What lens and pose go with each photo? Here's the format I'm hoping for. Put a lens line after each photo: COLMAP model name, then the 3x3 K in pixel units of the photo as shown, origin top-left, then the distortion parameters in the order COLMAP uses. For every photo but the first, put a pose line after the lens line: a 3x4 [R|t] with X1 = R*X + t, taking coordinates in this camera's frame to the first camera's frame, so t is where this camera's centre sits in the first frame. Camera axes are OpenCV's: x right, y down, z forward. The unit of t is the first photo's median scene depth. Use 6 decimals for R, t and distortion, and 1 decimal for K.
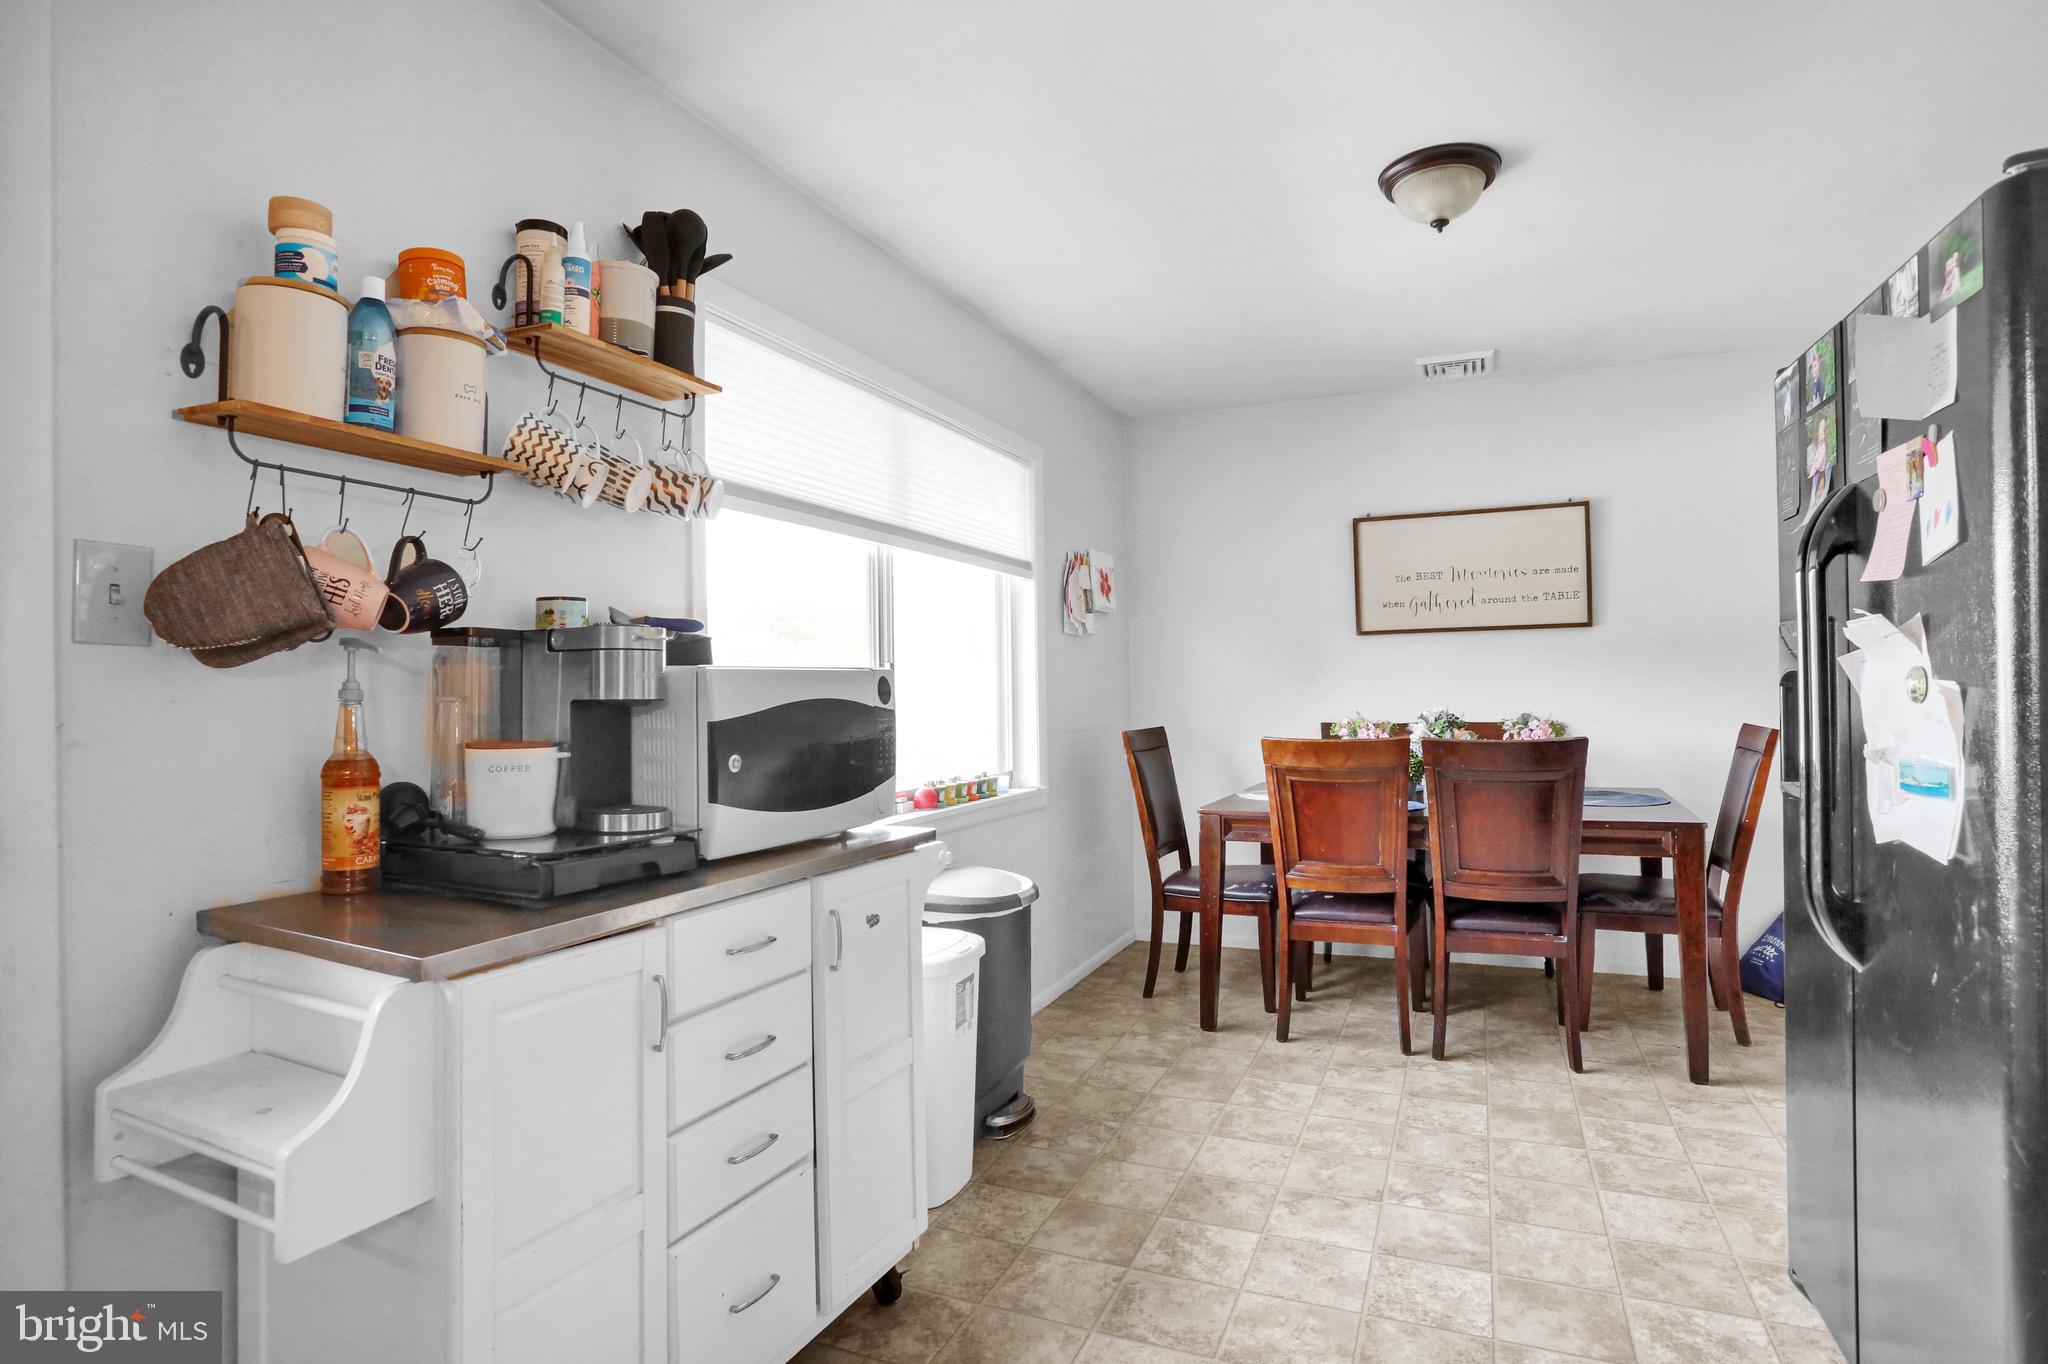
lens RADIAL K [[1067.7, 0, 1023.5], [0, 1067.7, 678.4], [0, 0, 1]] dist [-0.045568, 0.011829]
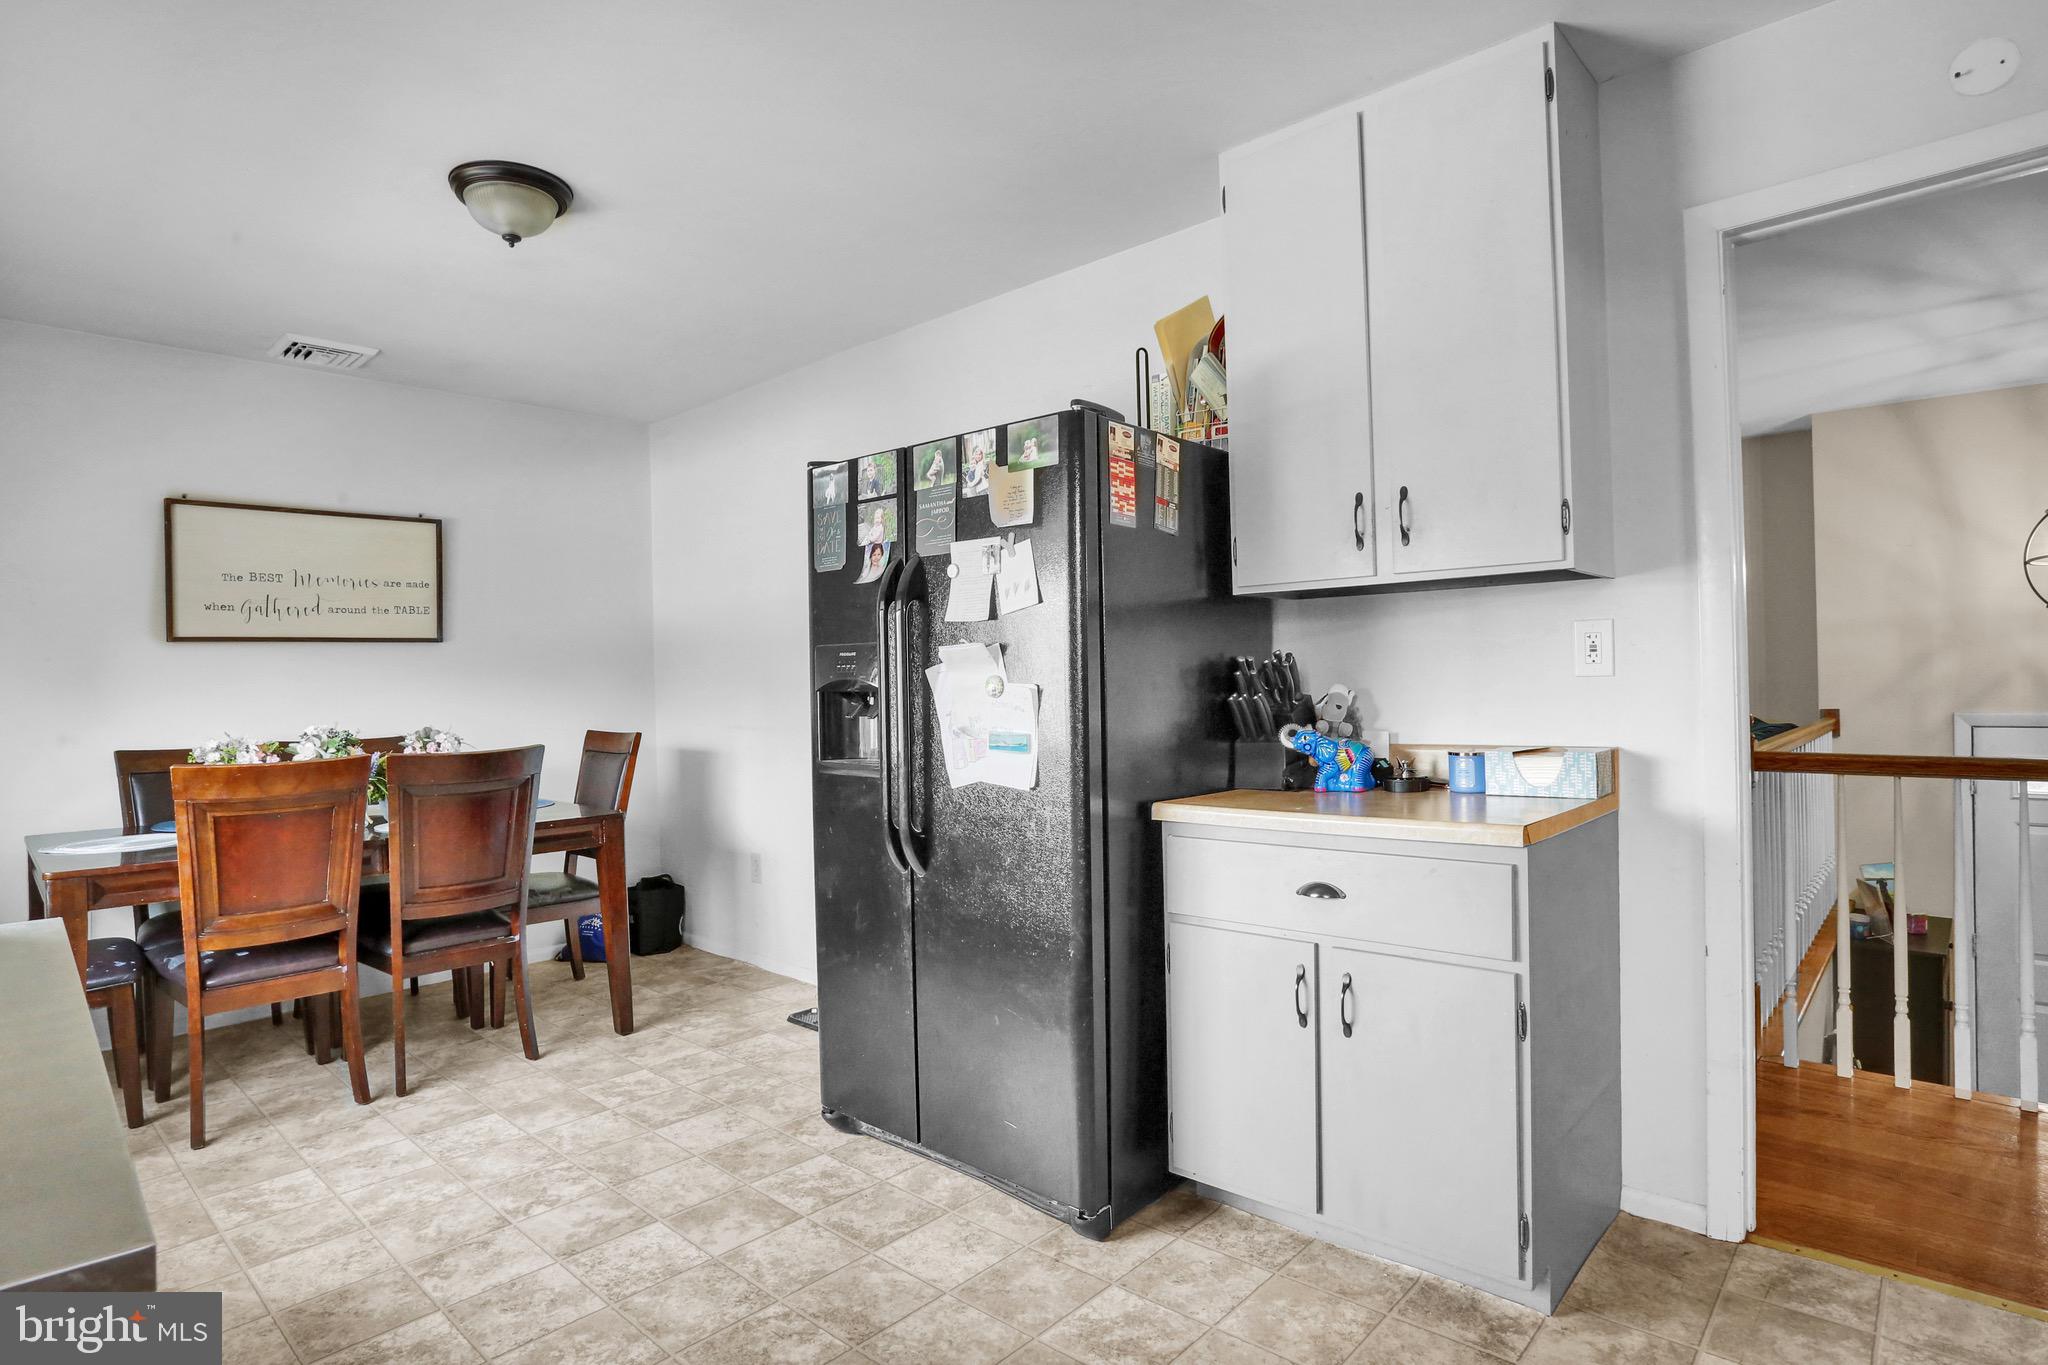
lens RADIAL K [[1067.7, 0, 1025.1], [0, 1067.7, 680.1], [0, 0, 1]] dist [-0.045568, 0.011829]
pose [[0.328253, 0.010478, 0.944532, -0.321222], [0.009002, 0.999858, -0.014221, 0.009142], [-0.944547, 0.013171, 0.328112, 0.171348]]
